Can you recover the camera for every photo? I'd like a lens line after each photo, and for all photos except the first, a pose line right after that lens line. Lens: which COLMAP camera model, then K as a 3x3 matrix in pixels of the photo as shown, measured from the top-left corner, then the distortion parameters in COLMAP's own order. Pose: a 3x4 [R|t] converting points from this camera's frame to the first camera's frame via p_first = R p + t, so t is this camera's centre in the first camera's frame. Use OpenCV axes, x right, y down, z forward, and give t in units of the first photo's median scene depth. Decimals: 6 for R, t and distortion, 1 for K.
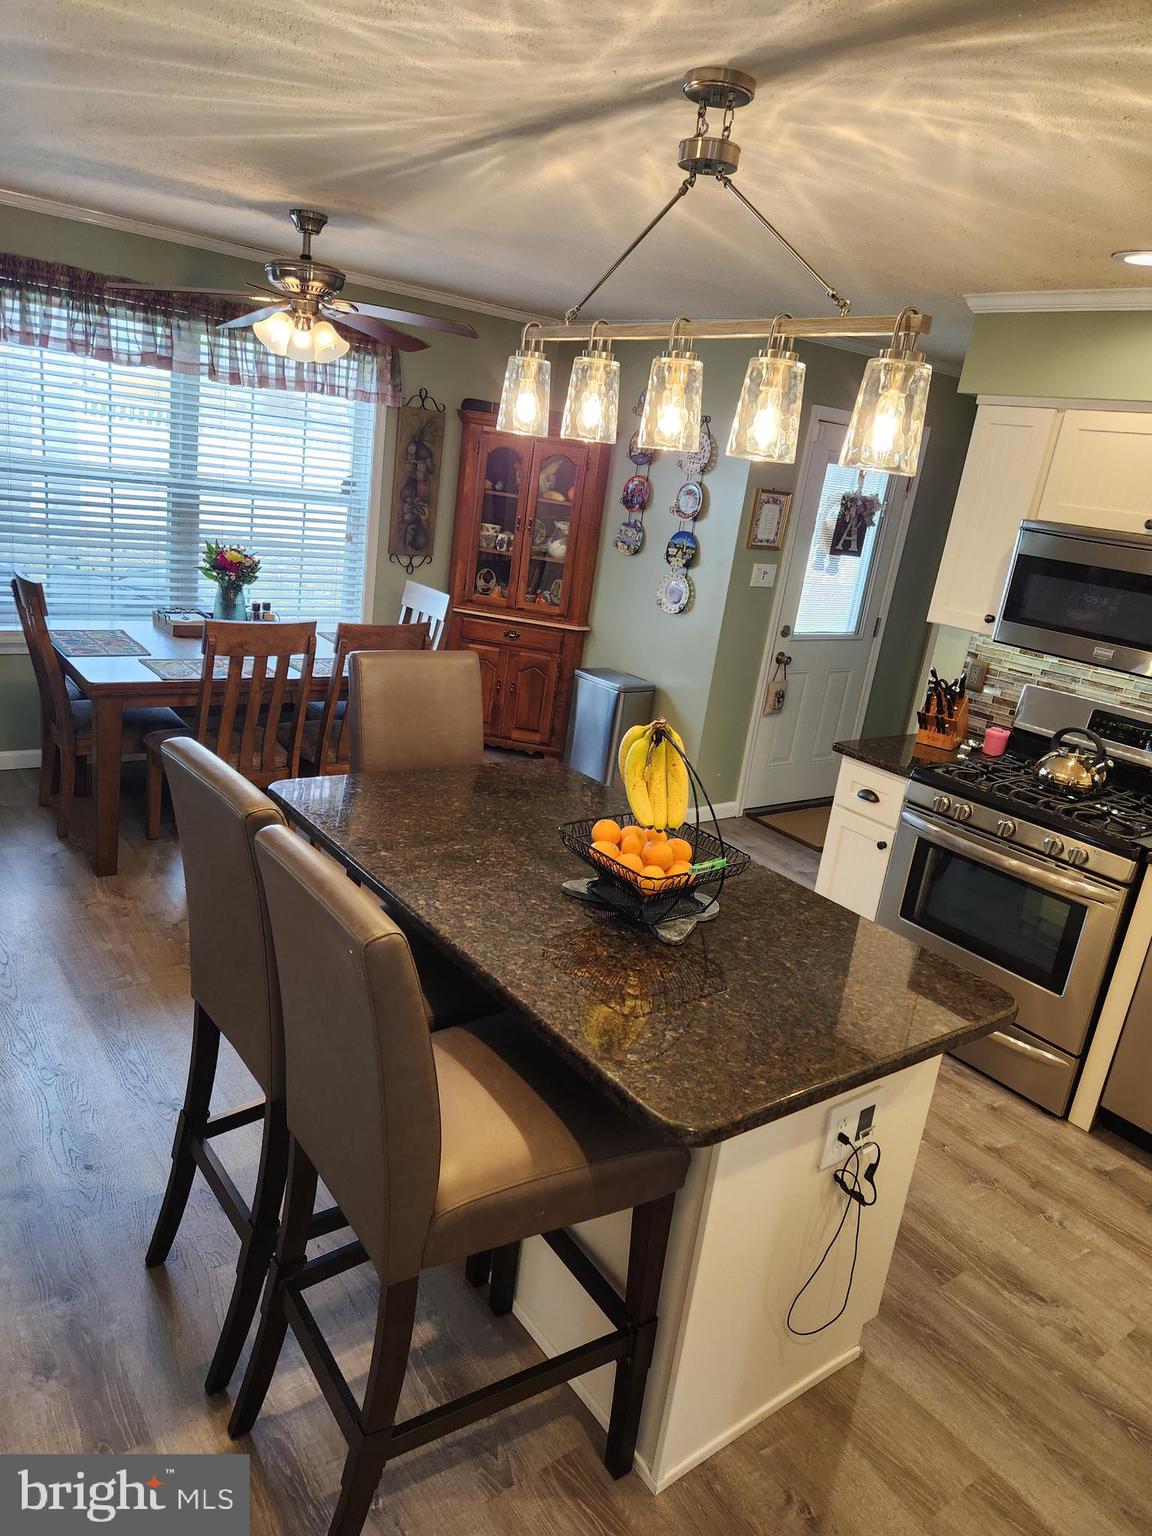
lens RADIAL K [[1029.4, 0, 574.6], [0, 1029.4, 763.4], [0, 0, 1]] dist [0.005168, -0.017663]
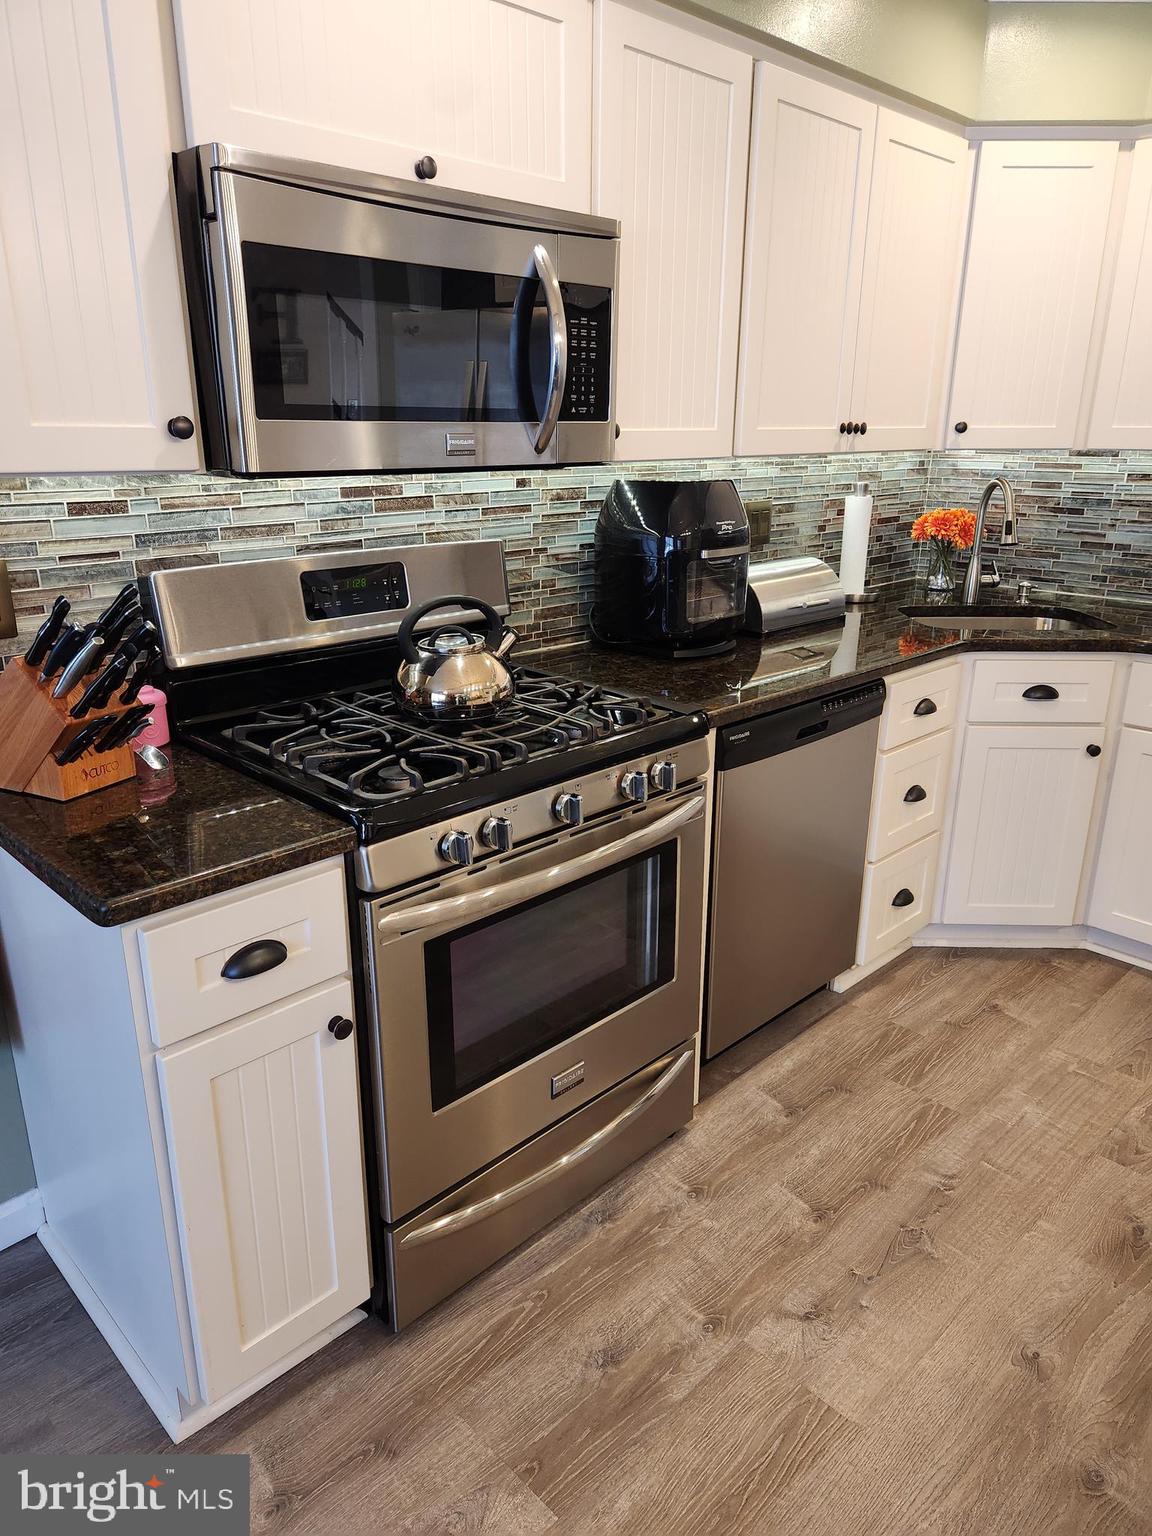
lens RADIAL K [[1029.4, 0, 571.1], [0, 1029.4, 755.1], [0, 0, 1]] dist [0.005168, -0.017663]
pose [[-0.125514, -0.418691, 0.899413, -0.019246], [0.268081, 0.858543, 0.437077, -0.107909], [-0.955185, 0.295974, 0.004484, 0.579194]]
